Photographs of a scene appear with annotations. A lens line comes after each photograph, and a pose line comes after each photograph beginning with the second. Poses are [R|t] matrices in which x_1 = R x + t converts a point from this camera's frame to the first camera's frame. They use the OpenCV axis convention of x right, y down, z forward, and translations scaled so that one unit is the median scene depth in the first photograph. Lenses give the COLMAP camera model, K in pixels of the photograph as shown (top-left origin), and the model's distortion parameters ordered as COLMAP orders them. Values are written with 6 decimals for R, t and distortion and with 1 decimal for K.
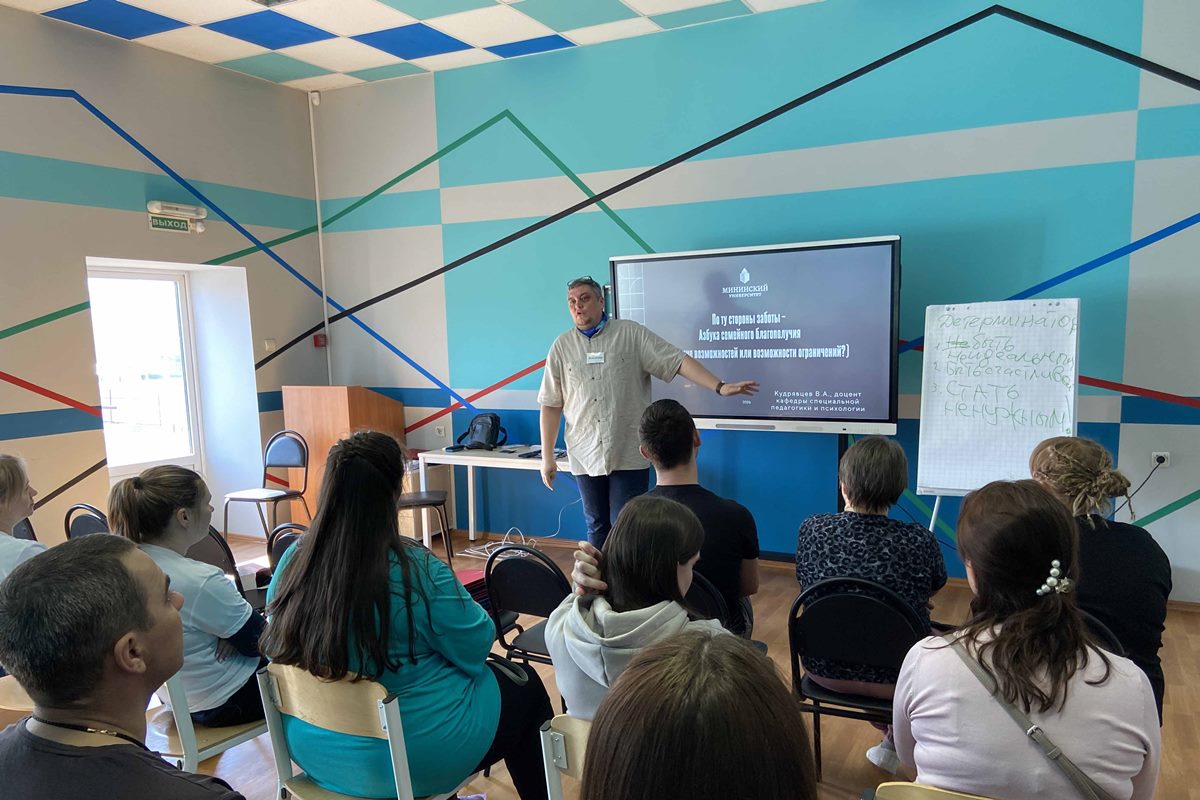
lens RADIAL K [[905.9, 0, 623.9], [0, 905.9, 426.1], [0, 0, 1]] dist [0.094526, -0.163904]
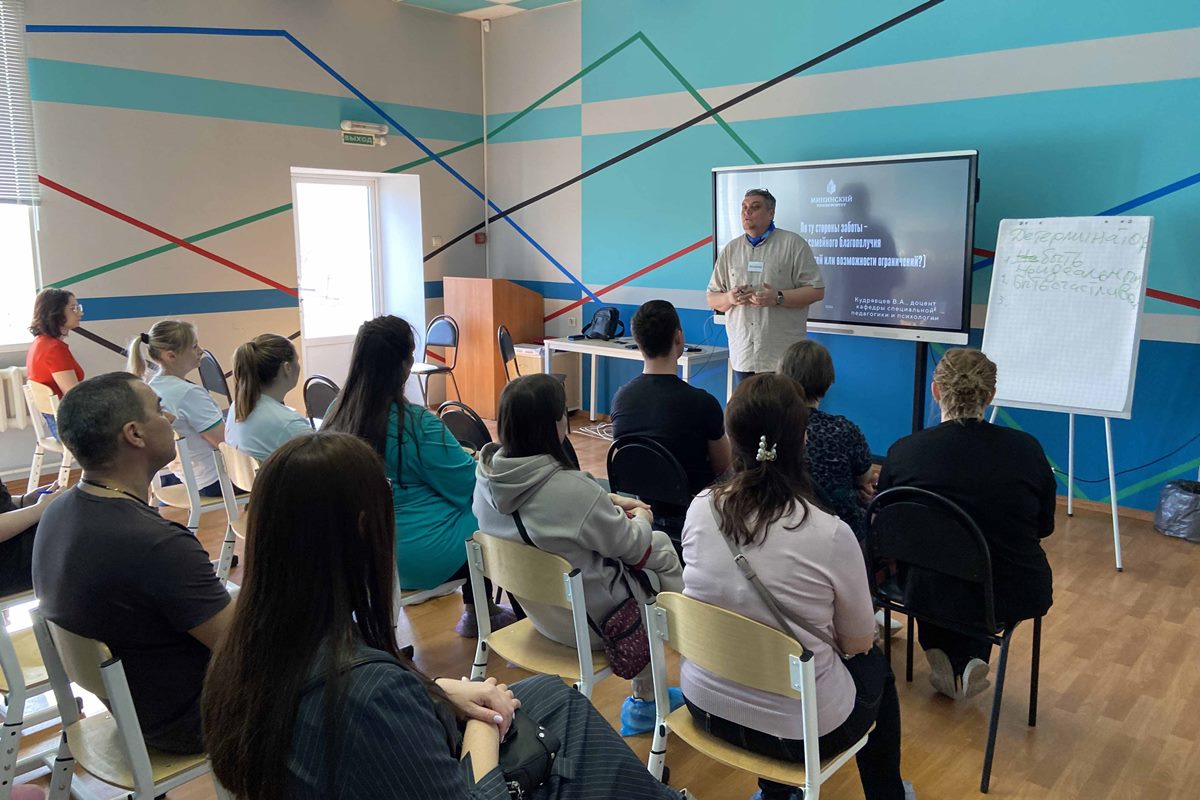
lens RADIAL K [[902.1, 0, 600.6], [0, 902.1, 346.6], [0, 0, 1]] dist [-0.002085, -0.002803]
pose [[0.965700, 0.053815, -0.254021, 0.139959], [-0.047175, 0.998369, 0.032165, -0.001317], [0.255337, -0.019079, 0.966664, -0.075566]]
